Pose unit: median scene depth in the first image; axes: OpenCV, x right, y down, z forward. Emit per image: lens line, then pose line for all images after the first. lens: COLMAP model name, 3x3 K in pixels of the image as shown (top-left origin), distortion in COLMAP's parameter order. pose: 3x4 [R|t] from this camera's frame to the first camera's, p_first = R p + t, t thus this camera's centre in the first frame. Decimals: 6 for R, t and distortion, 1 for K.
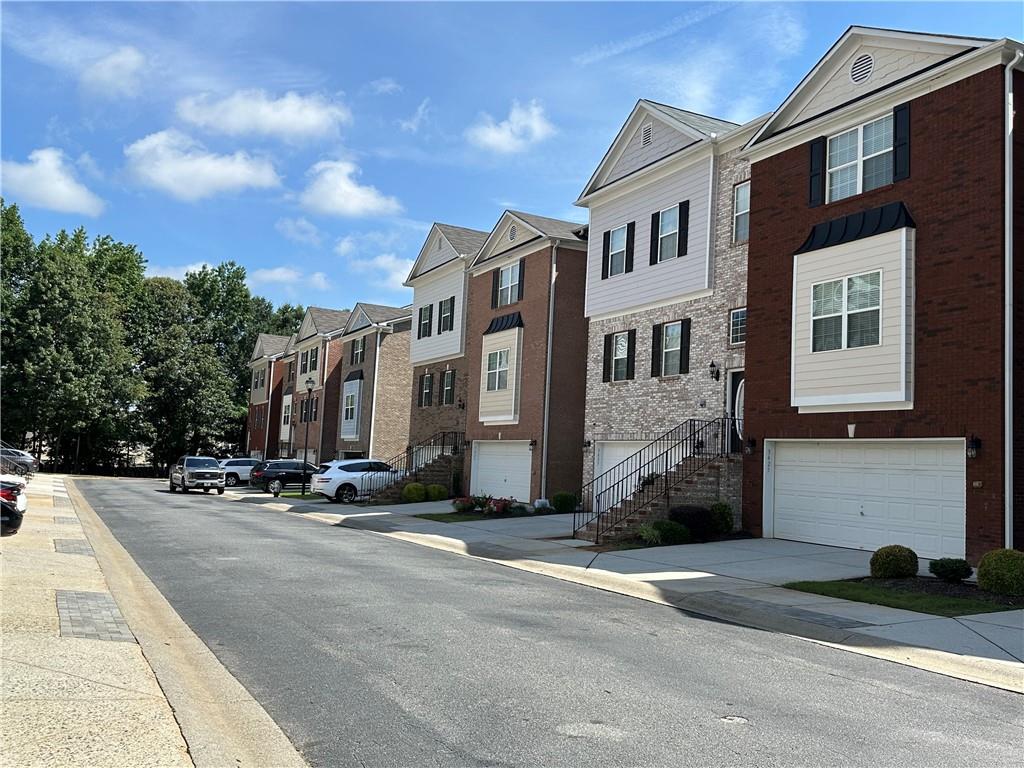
lens RADIAL K [[917.0, 0, 512.0], [0, 917.0, 384.0], [0, 0, 1]] dist [0.192053, -0.428202]
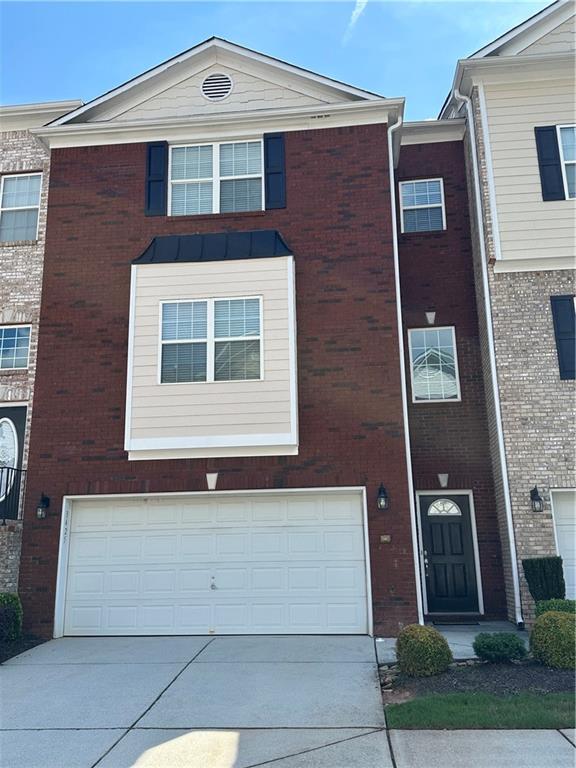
lens RADIAL K [[687.7, 0, 288.0], [0, 687.7, 384.0], [0, 0, 1]] dist [0.192053, -0.428202]
pose [[0.540343, 0.159654, 0.826160, -0.118660], [-0.032282, 0.985045, -0.169244, 0.069372], [-0.840825, 0.064780, 0.537416, 0.638592]]
